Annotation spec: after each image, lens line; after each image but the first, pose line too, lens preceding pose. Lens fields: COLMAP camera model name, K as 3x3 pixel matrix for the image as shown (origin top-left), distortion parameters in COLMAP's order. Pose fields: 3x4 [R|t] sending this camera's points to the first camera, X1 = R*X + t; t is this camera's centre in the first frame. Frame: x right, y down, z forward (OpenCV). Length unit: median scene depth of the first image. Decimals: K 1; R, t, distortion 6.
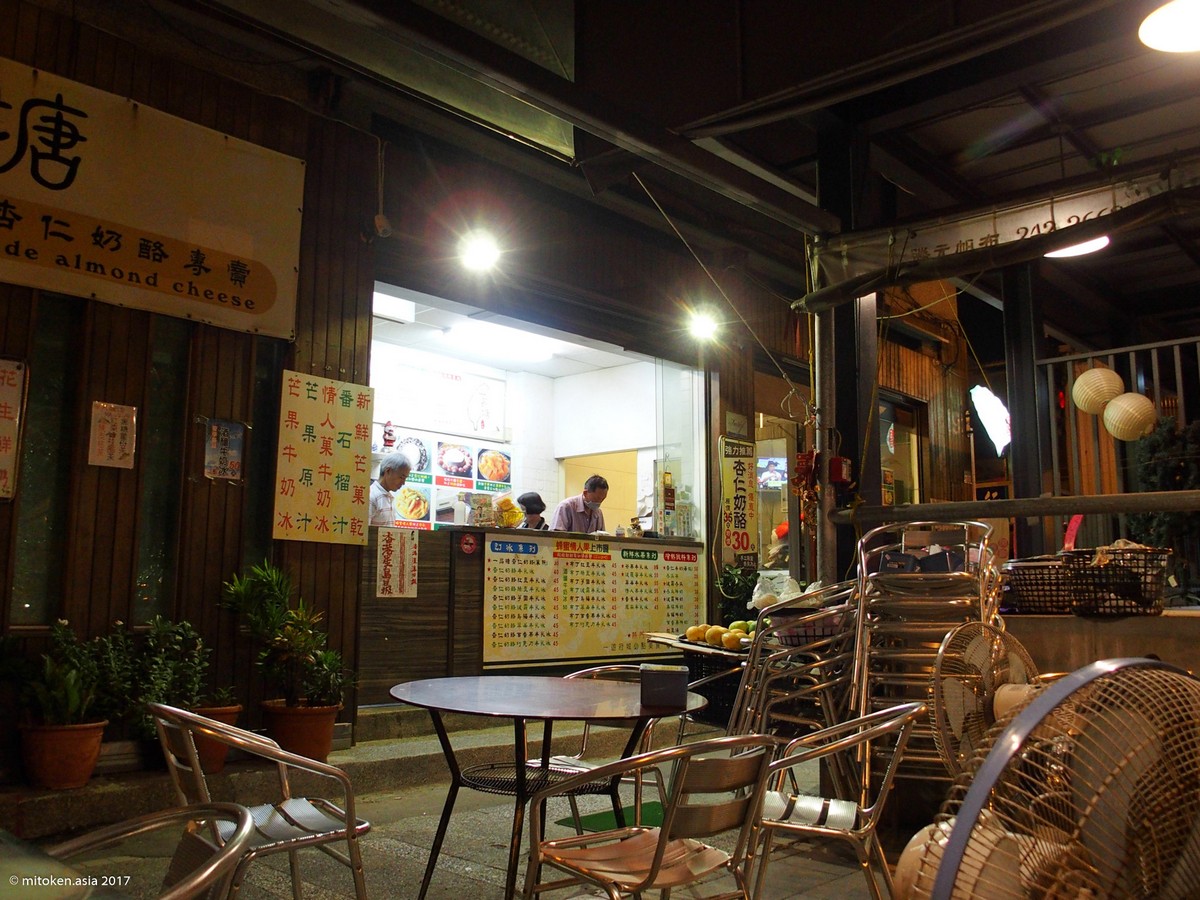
lens RADIAL K [[1085.5, 0, 600.0], [0, 1085.5, 450.0], [0, 0, 1]] dist [-0.097077, 0.002642]
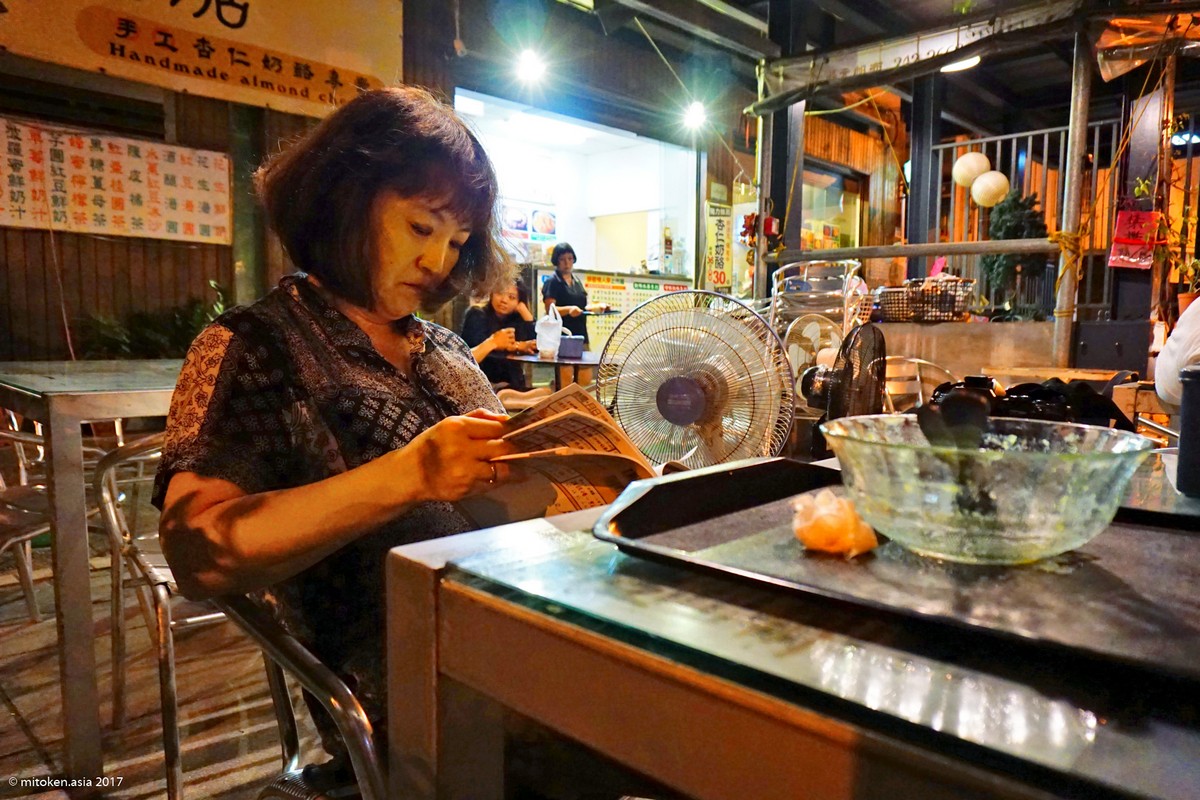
lens RADIAL K [[791.0, 0, 600.0], [0, 791.0, 400.0], [0, 0, 1]] dist [-0.021655, 0.002889]
pose [[0.999591, 0.008201, -0.027400, 0.012166], [-0.001578, 0.972362, 0.233472, -0.001885], [0.028557, -0.233333, 0.971977, -0.100384]]
